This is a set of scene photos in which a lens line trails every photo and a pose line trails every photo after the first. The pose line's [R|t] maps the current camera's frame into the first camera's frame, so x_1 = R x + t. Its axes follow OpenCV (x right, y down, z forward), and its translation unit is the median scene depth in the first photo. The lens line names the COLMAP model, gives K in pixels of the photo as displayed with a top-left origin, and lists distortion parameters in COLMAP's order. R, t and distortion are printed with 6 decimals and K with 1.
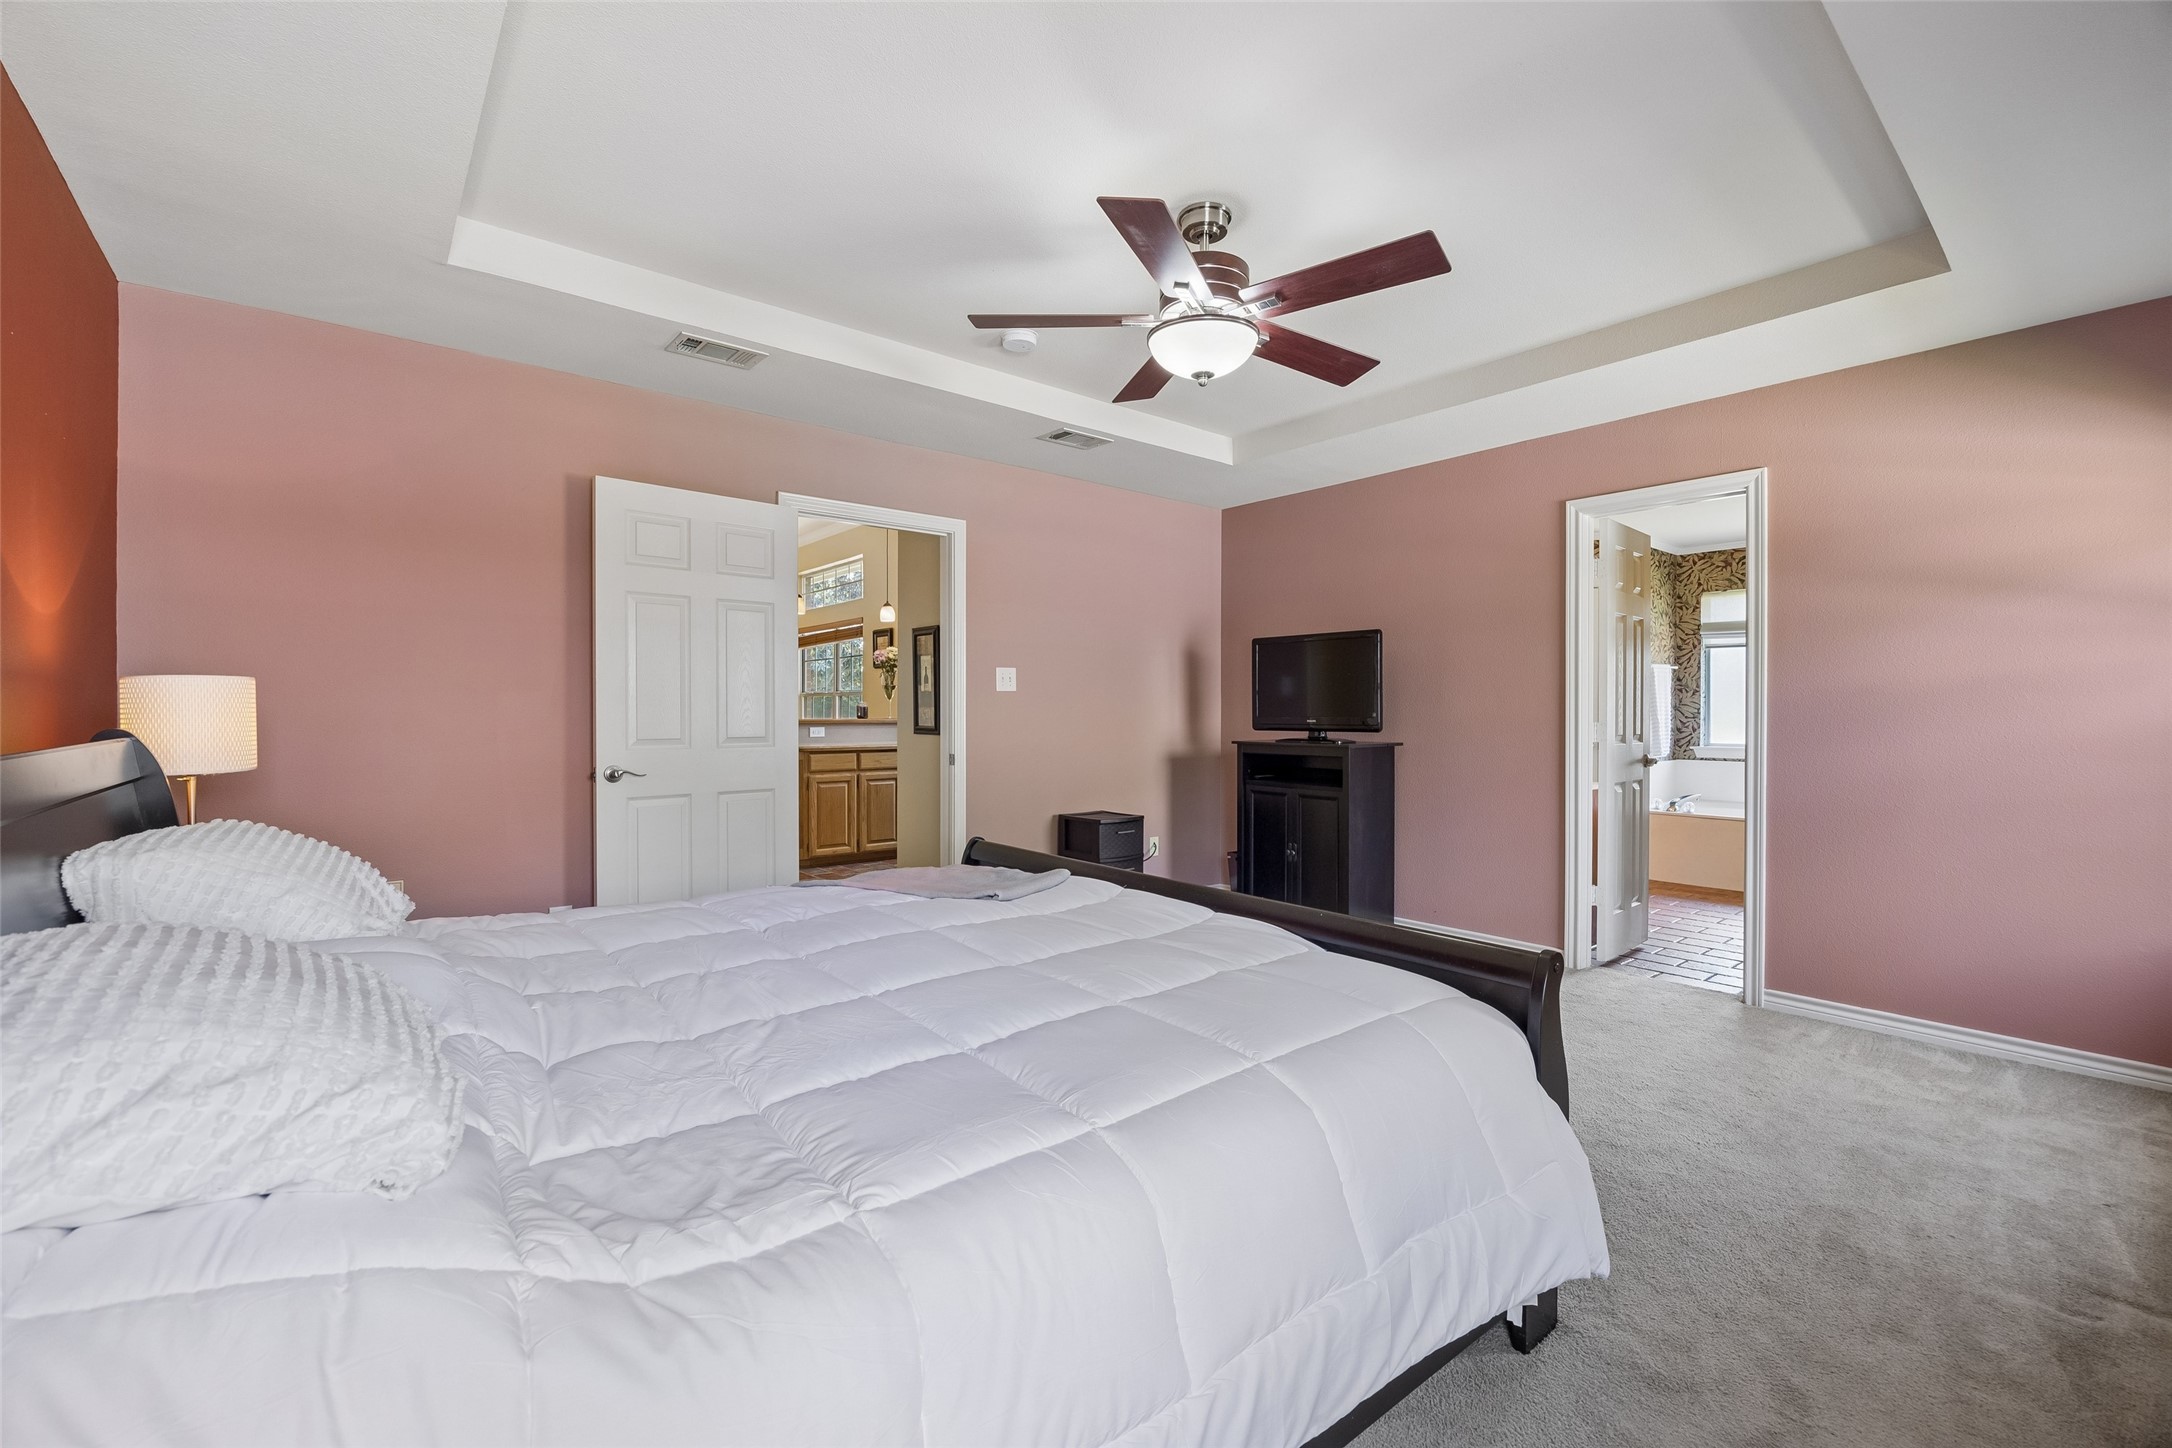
lens RADIAL K [[912.5, 0, 1086.0], [0, 912.5, 724.0], [0, 0, 1]] dist [-0.000385, -0.000026]
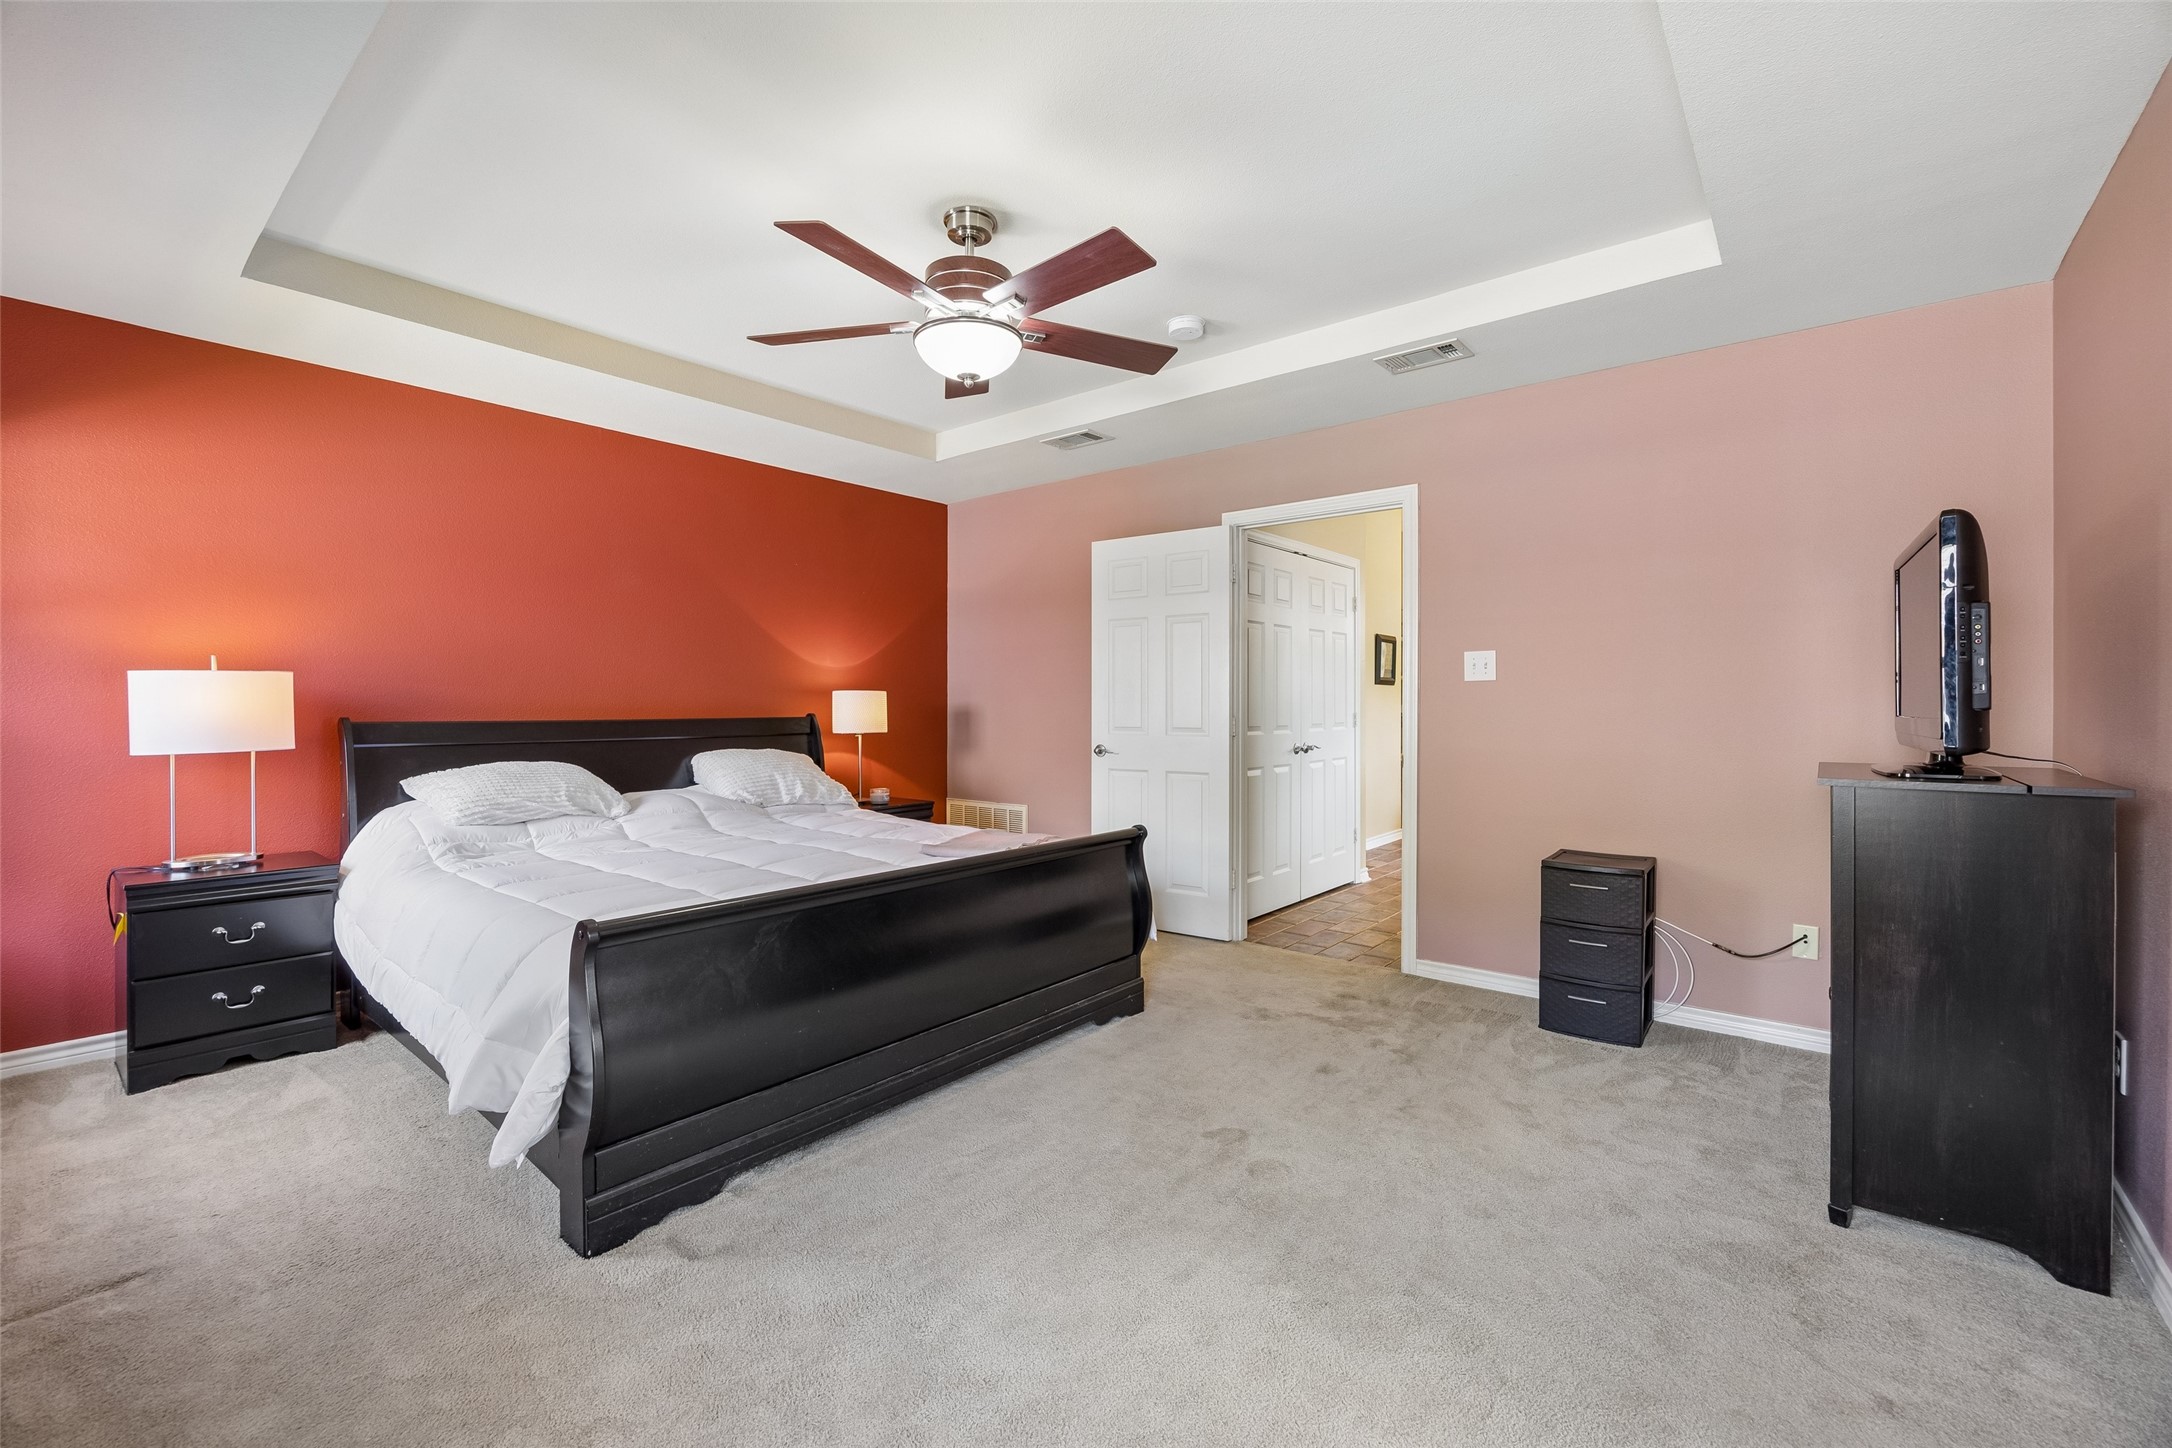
lens RADIAL K [[897.8, 0, 1088.2], [0, 897.8, 699.9], [0, 0, 1]] dist [-0.000078, -0.000013]
pose [[0.191759, 0.003327, -0.981436, 0.846050], [-0.010749, 0.999941, 0.001289, -0.023709], [0.981383, 0.010302, 0.191784, 0.717545]]
